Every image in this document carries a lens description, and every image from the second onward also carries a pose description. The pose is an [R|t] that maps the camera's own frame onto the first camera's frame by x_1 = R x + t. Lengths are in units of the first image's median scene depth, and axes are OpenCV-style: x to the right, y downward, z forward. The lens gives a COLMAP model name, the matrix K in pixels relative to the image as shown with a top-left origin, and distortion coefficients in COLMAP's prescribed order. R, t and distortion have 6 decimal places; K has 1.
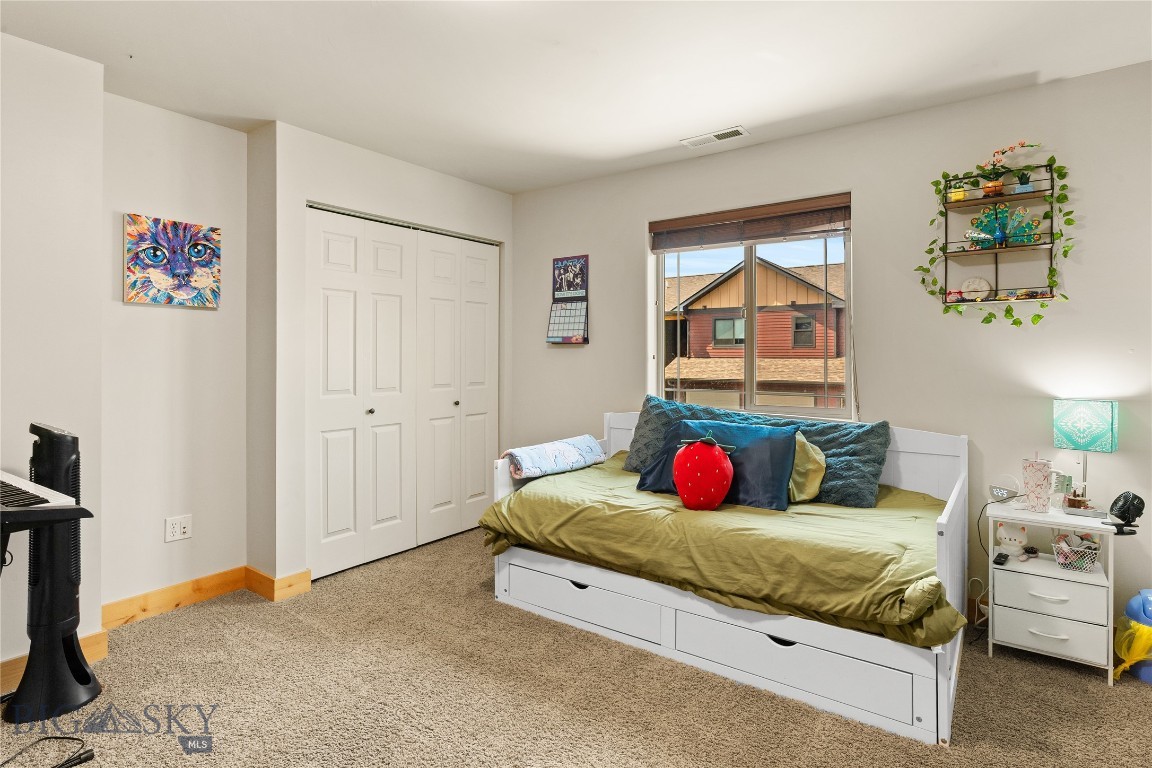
lens RADIAL K [[590.7, 0, 571.0], [0, 590.7, 357.5], [0, 0, 1]] dist [-0.002855, 0.000633]
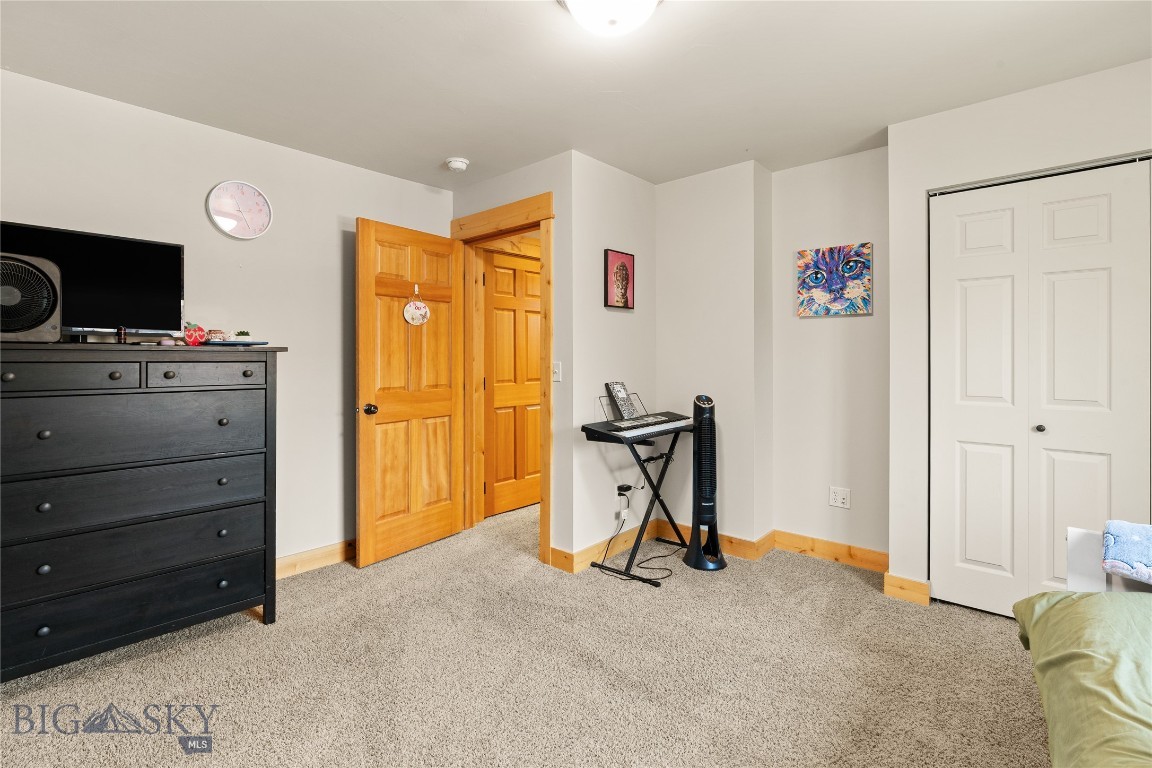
lens RADIAL K [[539.7, 0, 572.1], [0, 539.7, 356.6], [0, 0, 1]] dist [-0.011494, 0.005514]
pose [[-0.107196, 0.002770, -0.994234, 0.502416], [0.001161, 0.999996, 0.002661, -0.005438], [0.994237, -0.000869, -0.107199, 0.573645]]
